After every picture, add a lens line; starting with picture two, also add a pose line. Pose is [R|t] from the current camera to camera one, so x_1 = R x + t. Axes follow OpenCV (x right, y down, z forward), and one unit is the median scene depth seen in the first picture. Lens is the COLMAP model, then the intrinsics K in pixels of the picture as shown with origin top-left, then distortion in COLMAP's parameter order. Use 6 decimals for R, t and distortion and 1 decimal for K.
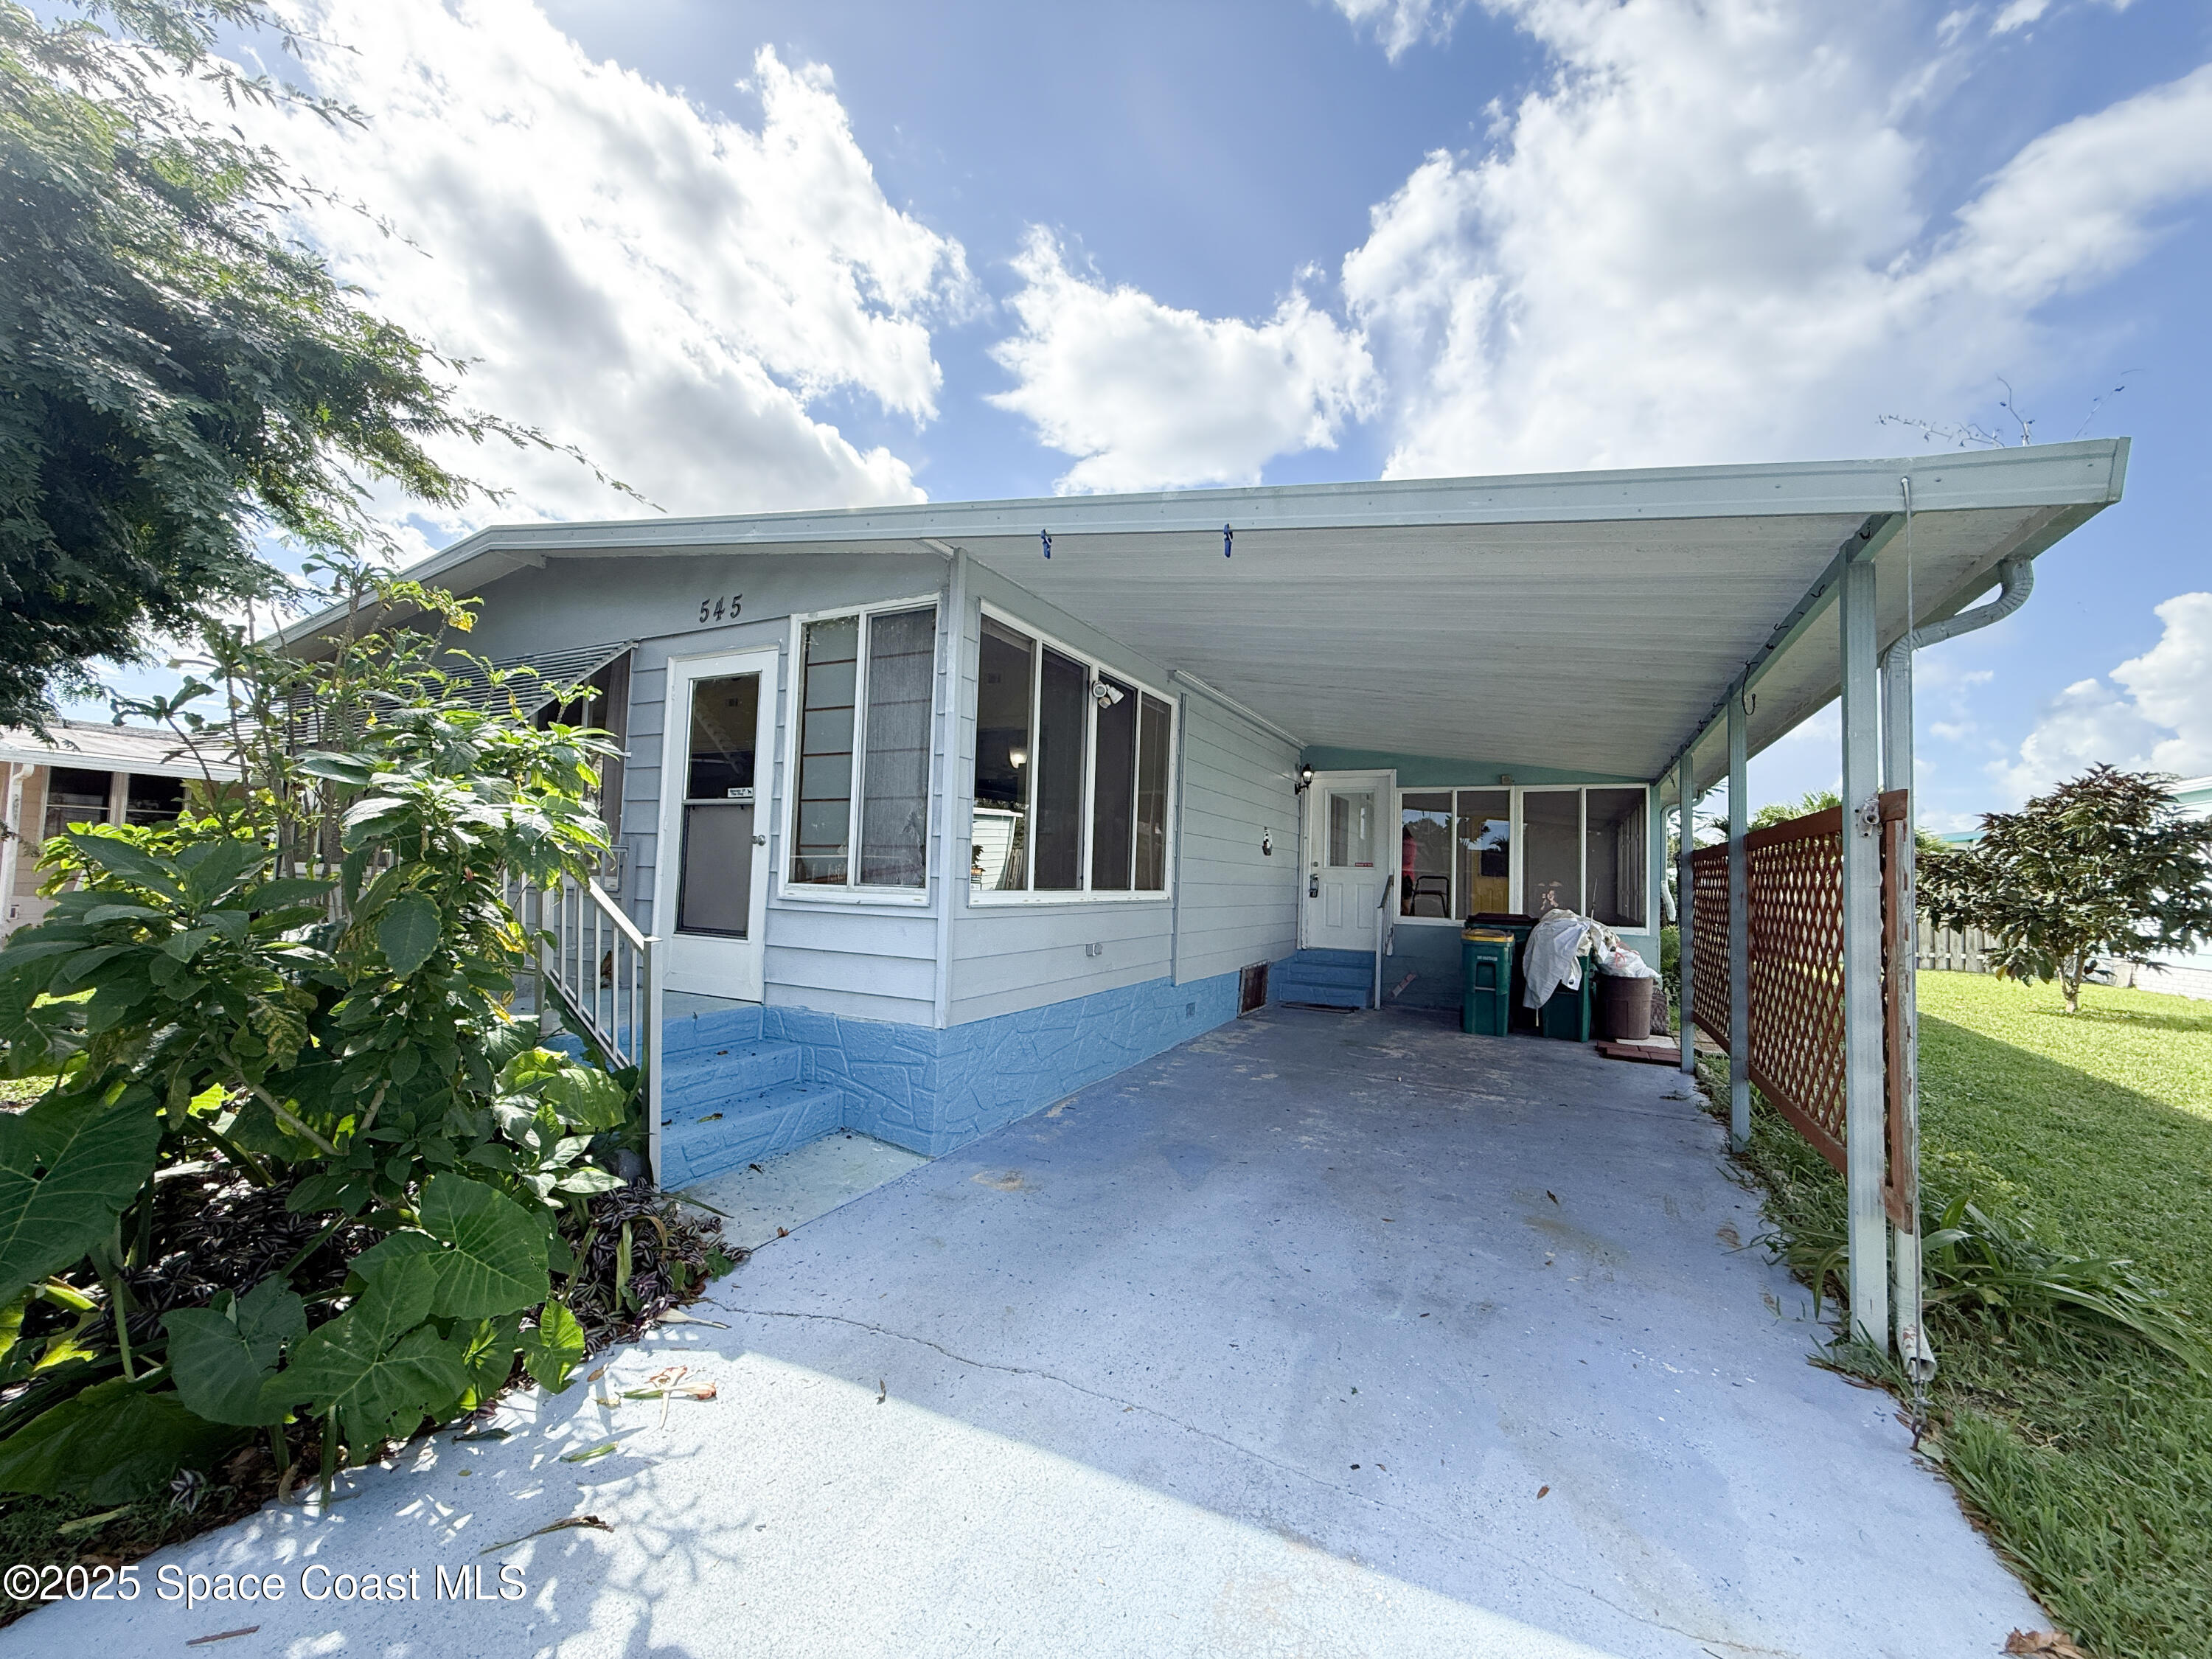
lens RADIAL K [[880.3, 0, 1104.2], [0, 880.3, 824.7], [0, 0, 1]] dist [0.000692, -0.000016]
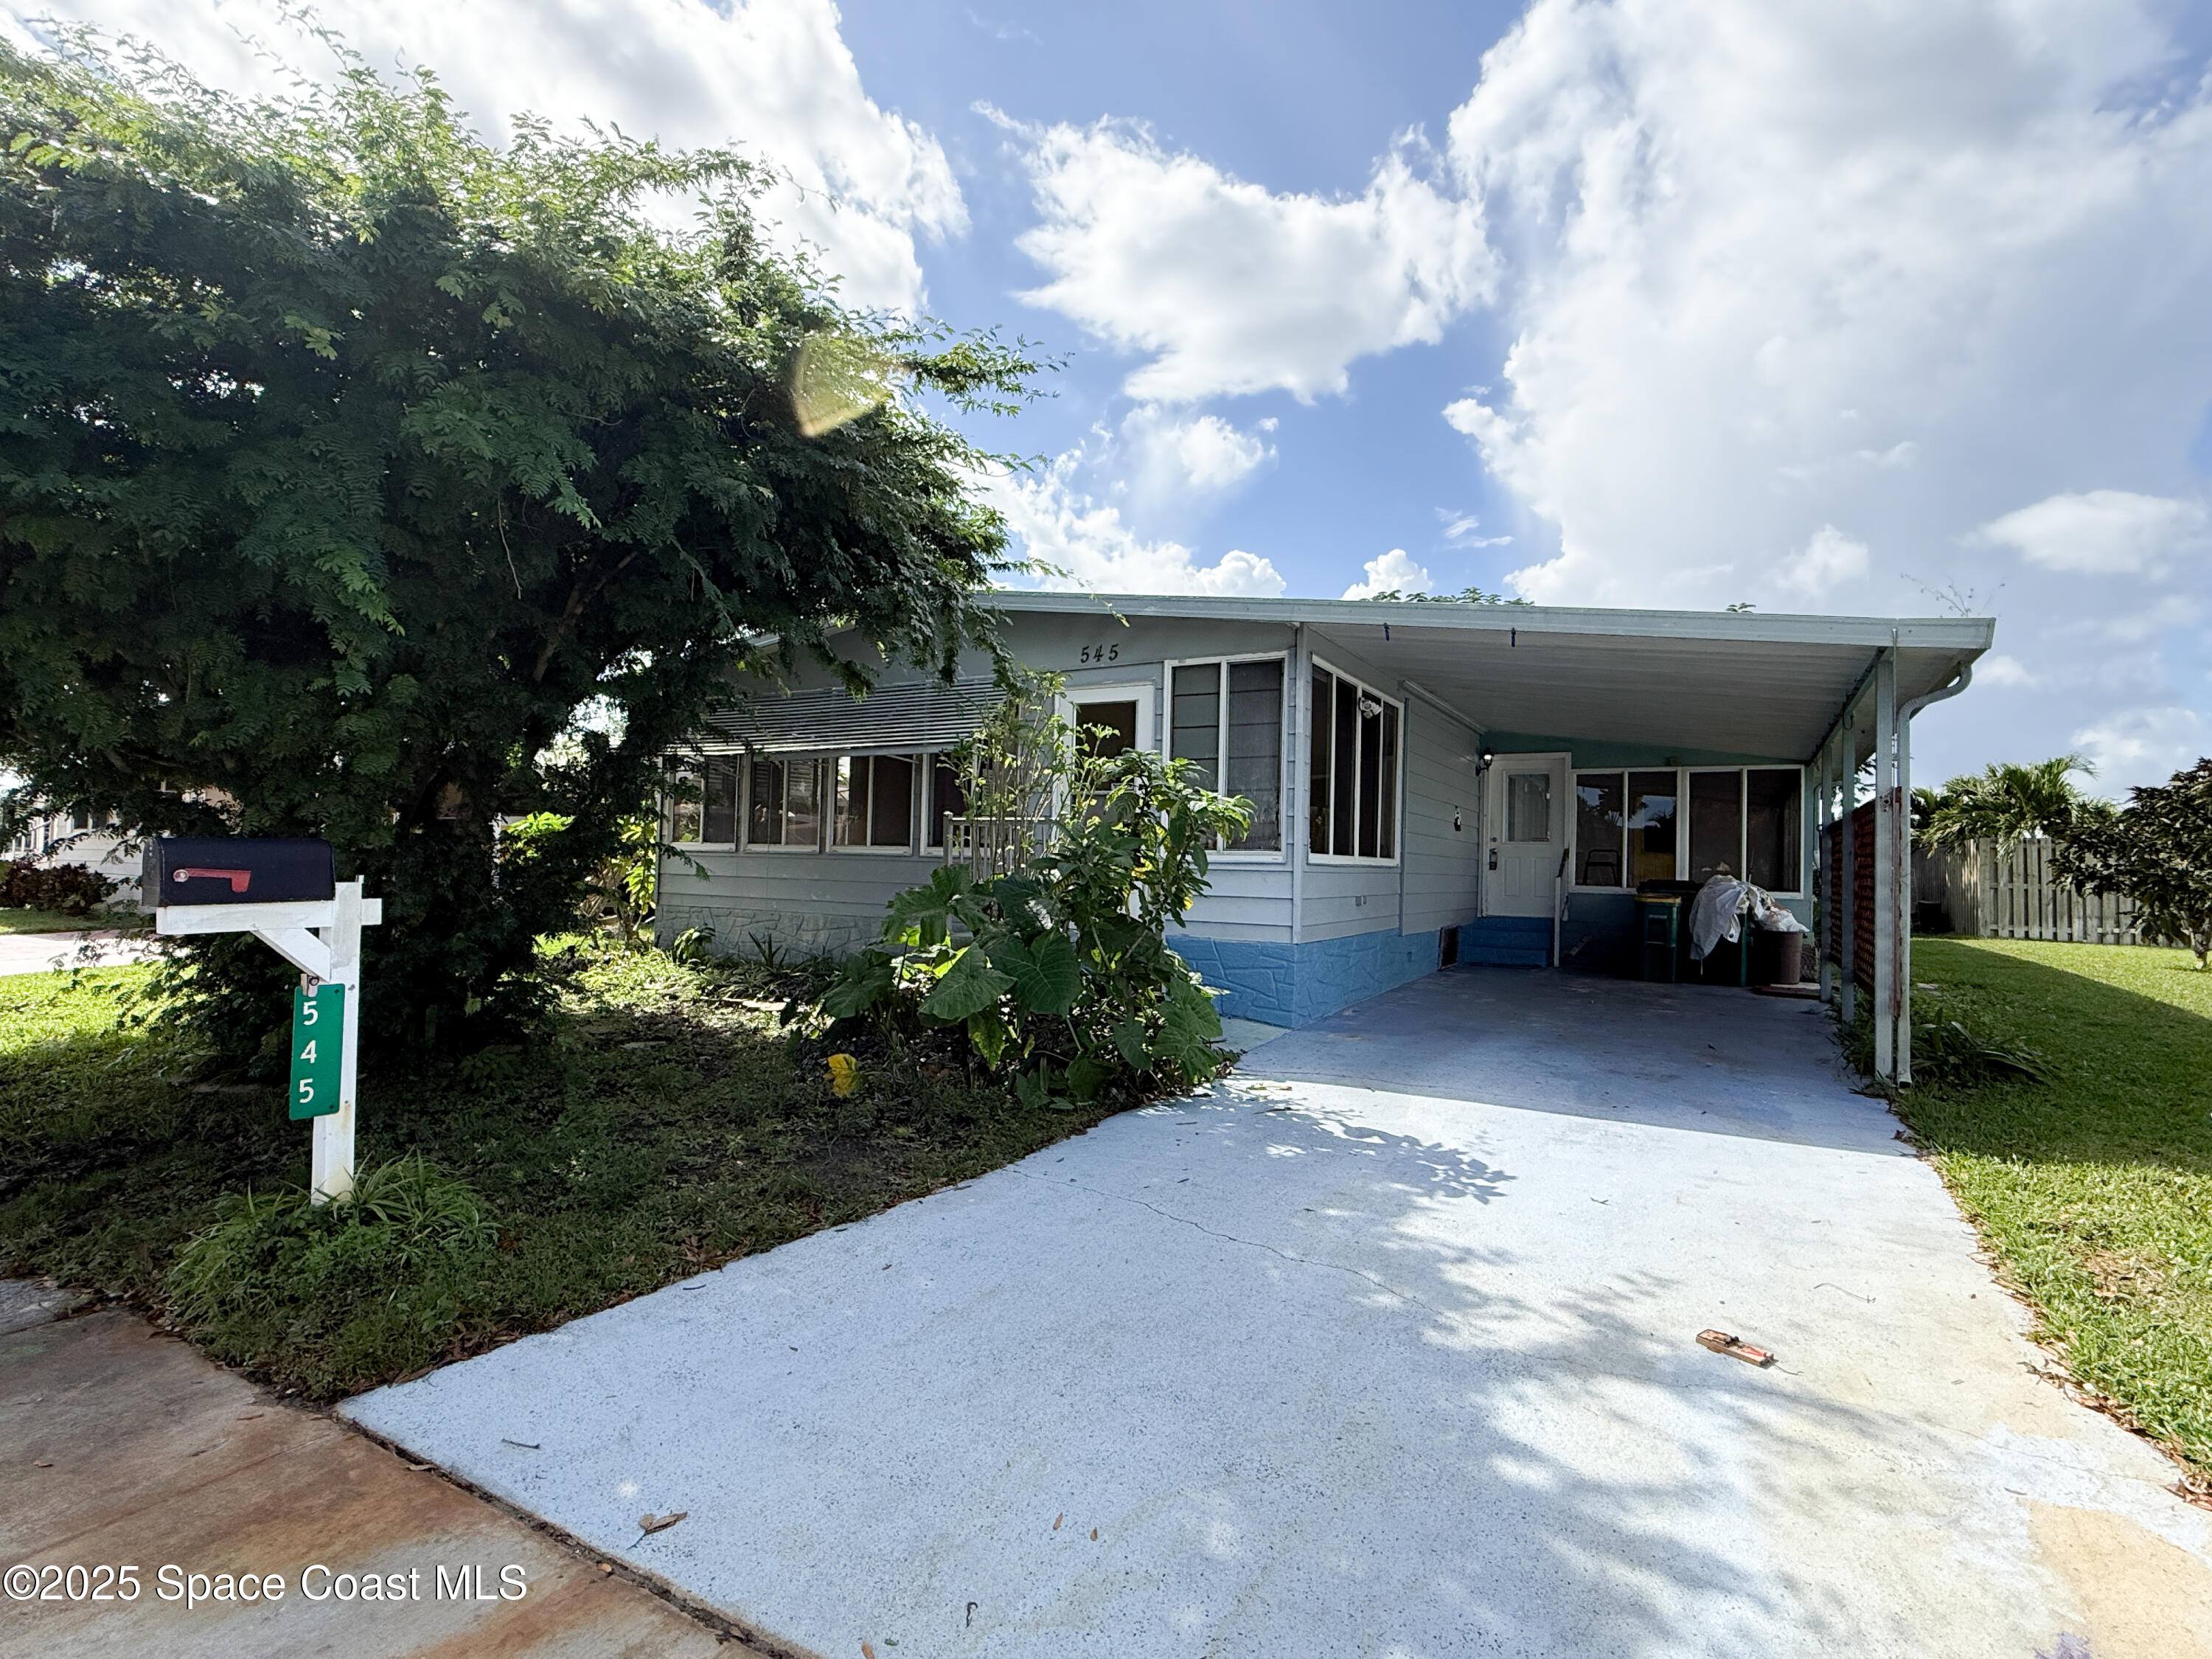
lens RADIAL K [[1084.2, 0, 1067.2], [0, 1084.2, 812.0], [0, 0, 1]] dist [-0.033590, 0.005510]
pose [[0.997181, -0.008411, -0.074565, -0.213995], [0.009097, 0.999919, 0.008867, -0.006470], [0.074484, -0.009520, 0.997177, -0.425134]]
